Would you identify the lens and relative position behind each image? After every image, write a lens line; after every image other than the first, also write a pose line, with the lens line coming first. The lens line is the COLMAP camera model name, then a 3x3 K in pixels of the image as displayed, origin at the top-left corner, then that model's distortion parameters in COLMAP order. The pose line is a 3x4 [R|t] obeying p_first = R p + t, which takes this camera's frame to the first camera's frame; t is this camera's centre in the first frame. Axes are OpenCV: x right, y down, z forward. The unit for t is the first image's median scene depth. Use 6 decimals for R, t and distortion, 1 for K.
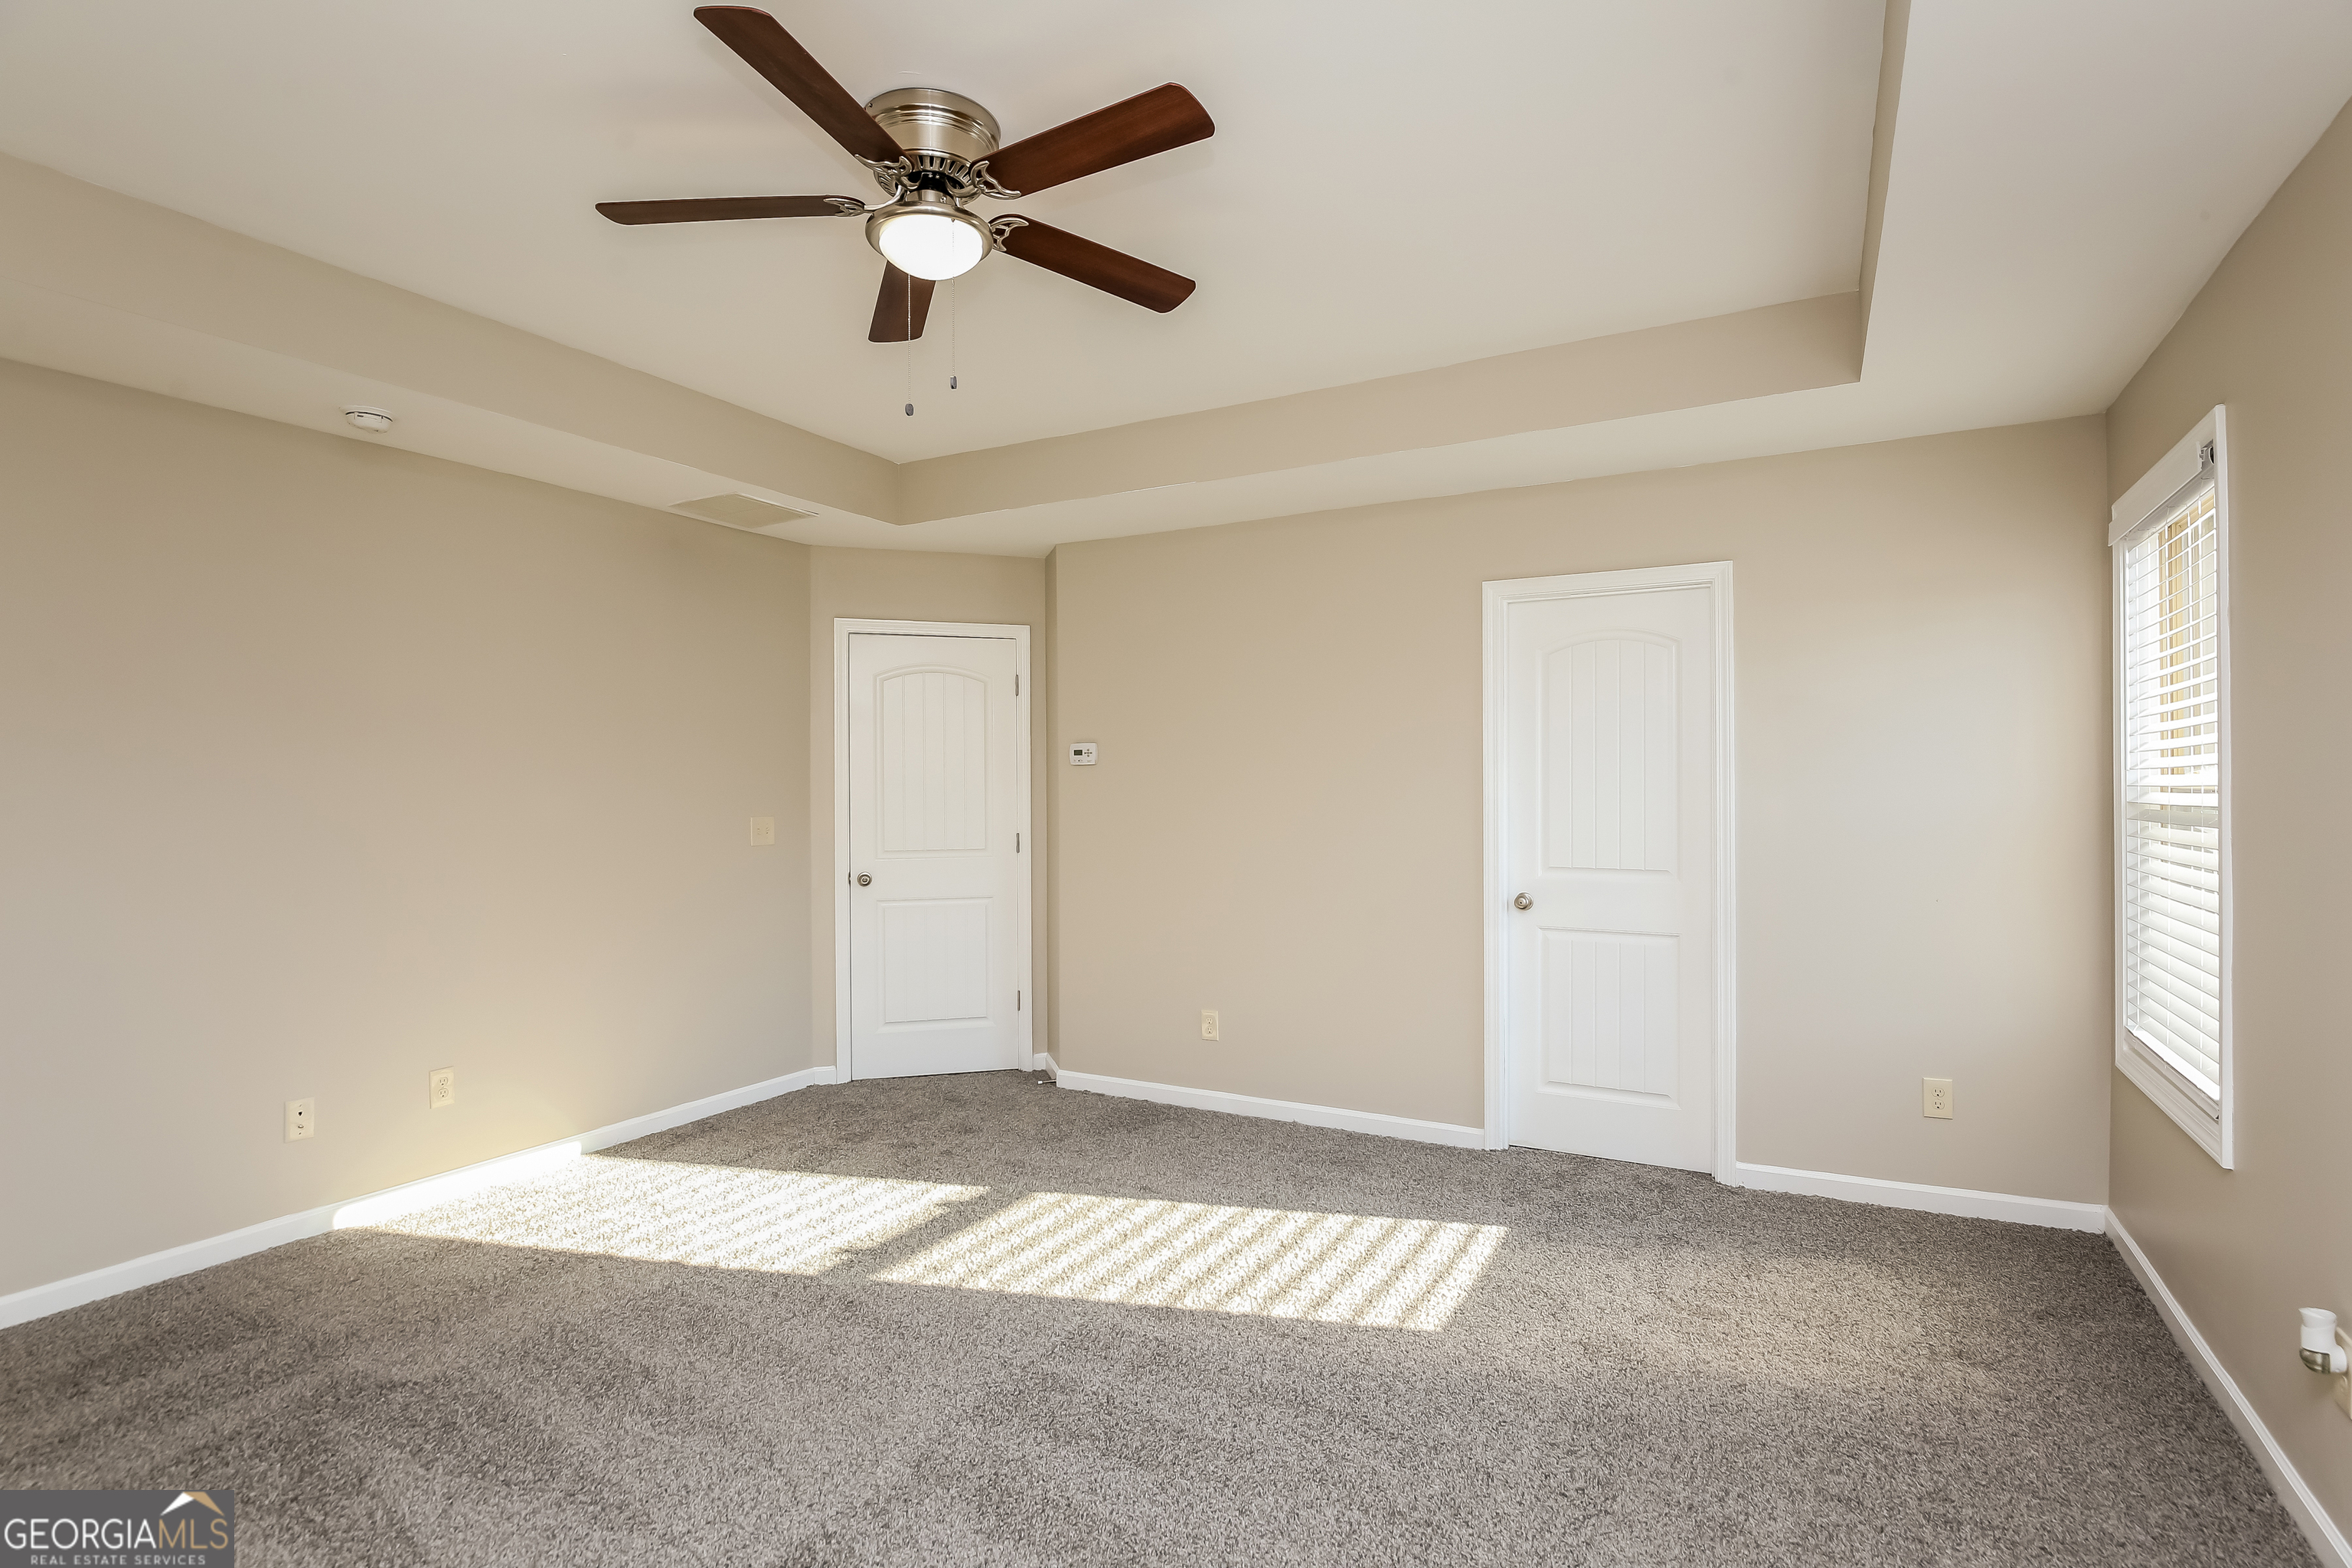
lens RADIAL K [[1181.4, 0, 1214.8], [0, 1181.4, 794.7], [0, 0, 1]] dist [-0.002770, -0.000226]
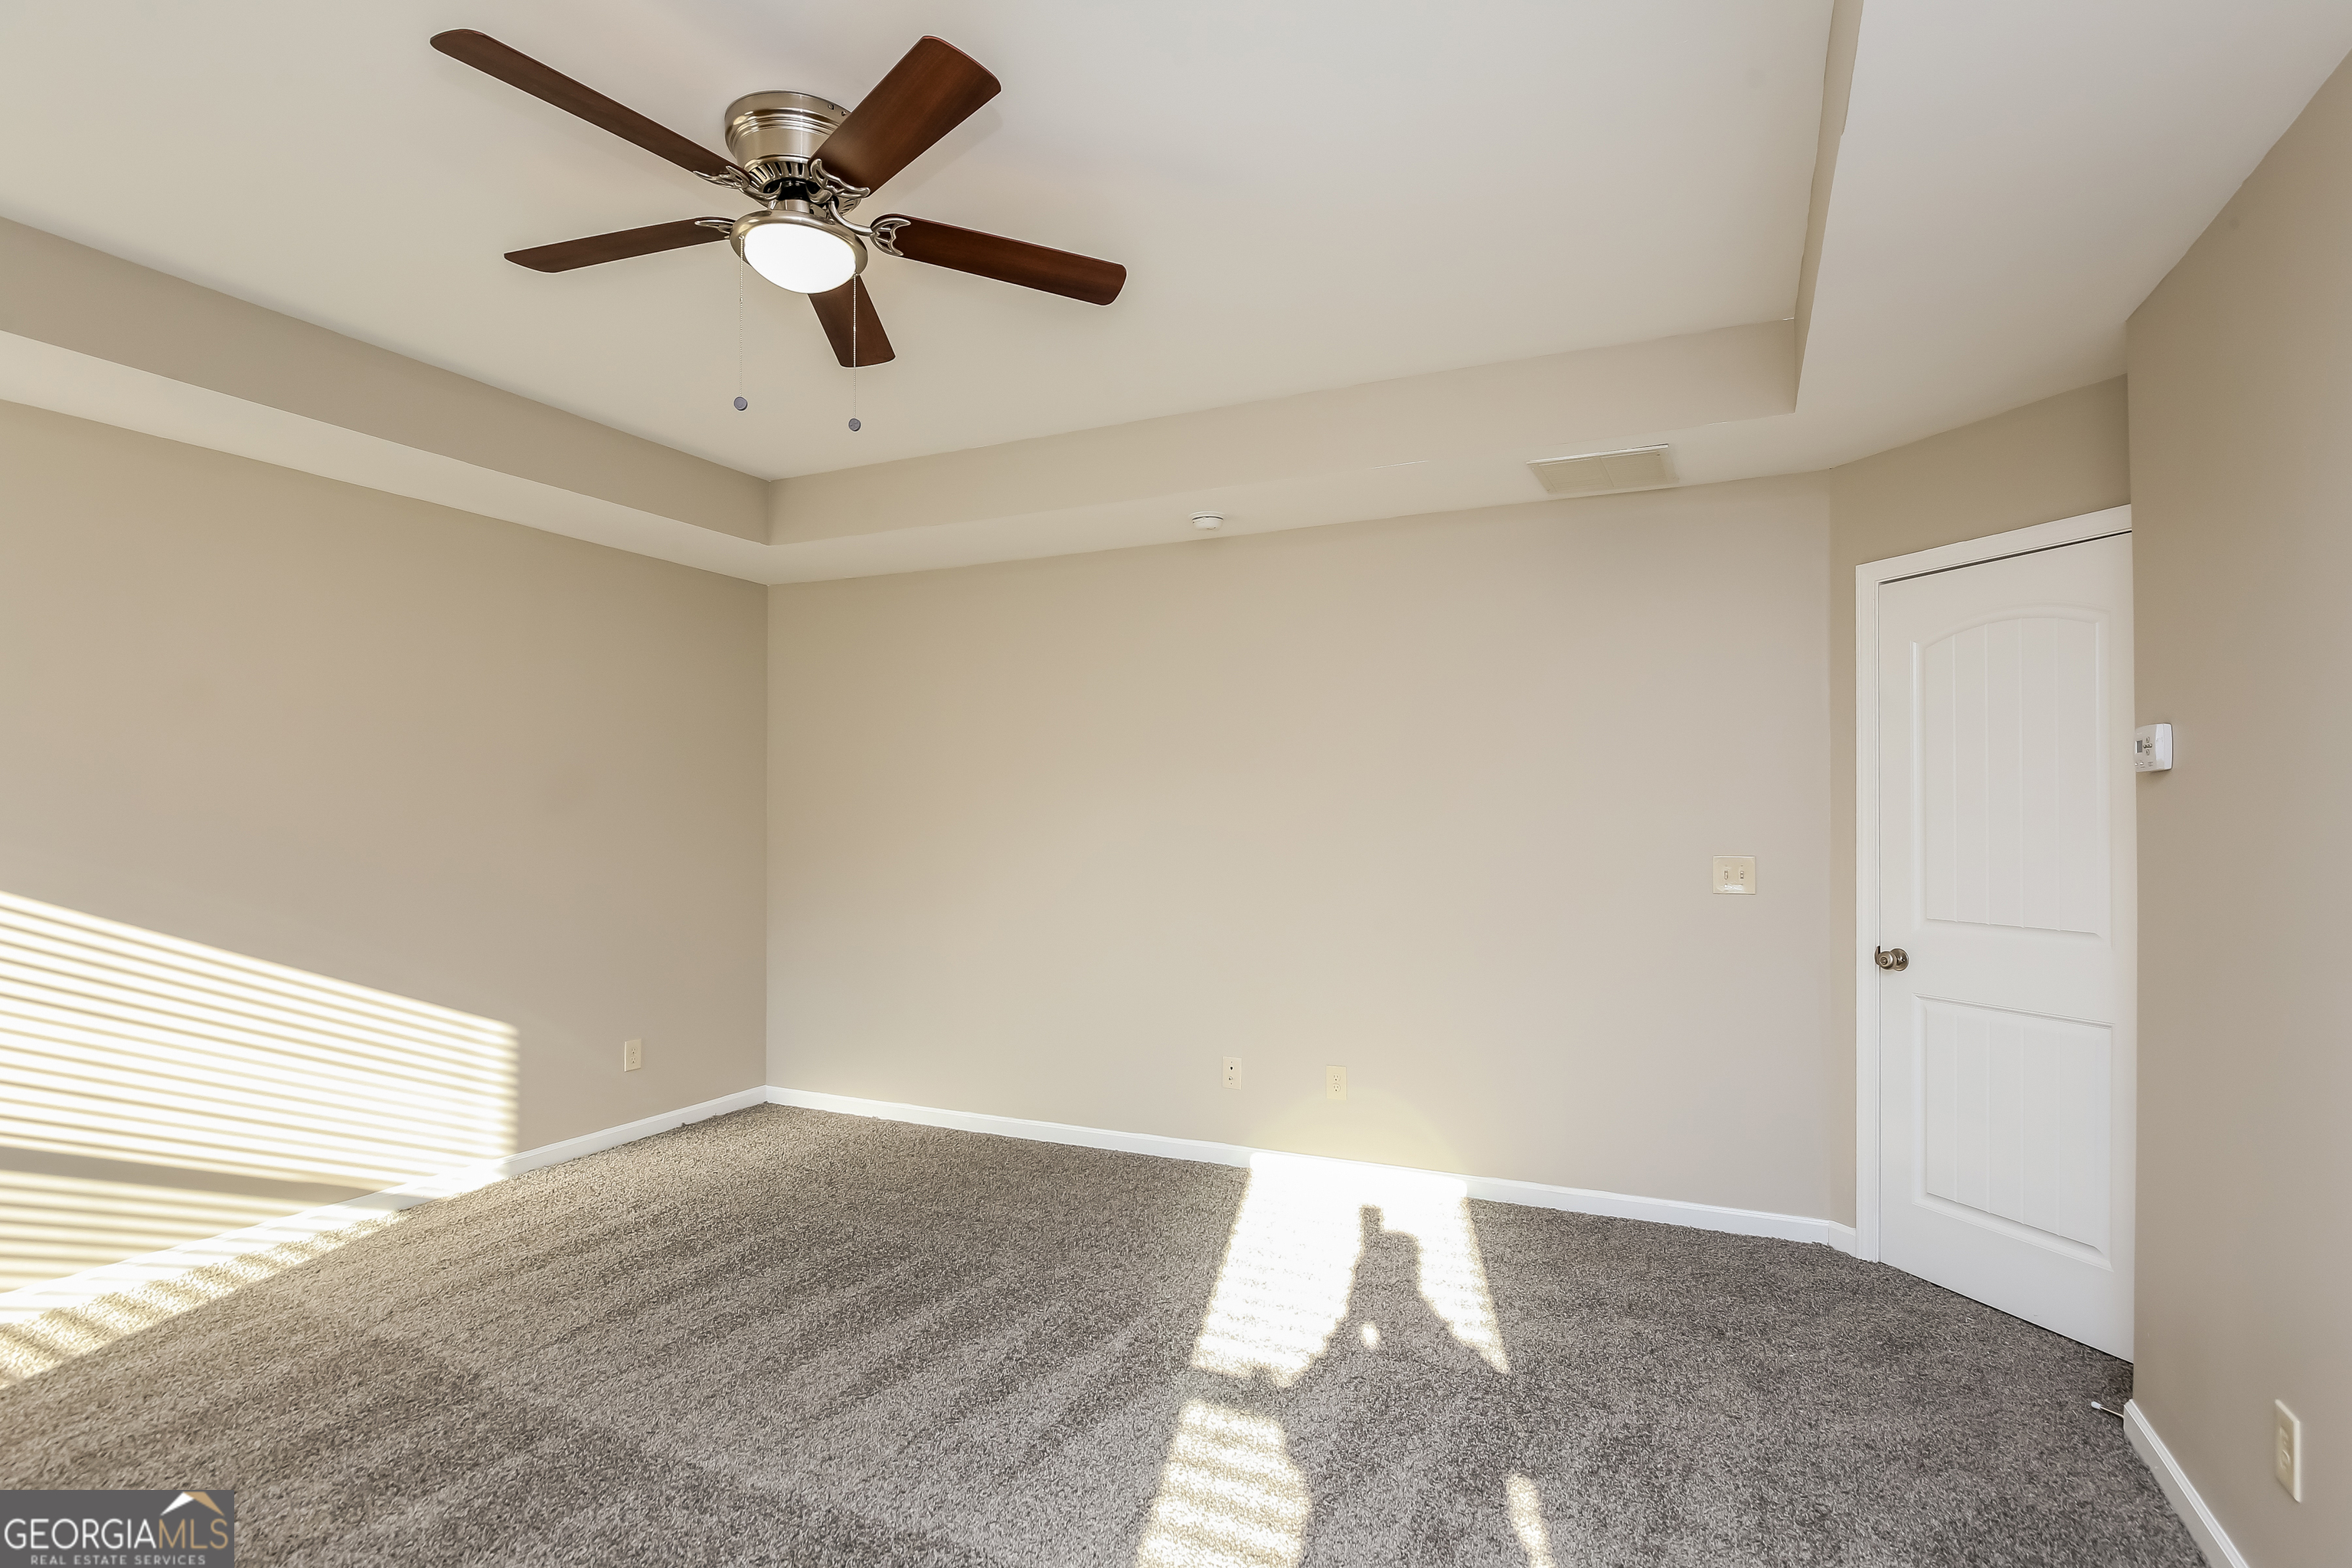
lens RADIAL K [[1189.3, 0, 1191.2], [0, 1189.3, 803.0], [0, 0, 1]] dist [-0.008398, -0.000480]
pose [[0.043015, -0.006328, -0.999054, 0.520535], [-0.008911, 0.999938, -0.006717, -0.009869], [0.999035, 0.009192, 0.042956, 0.897866]]
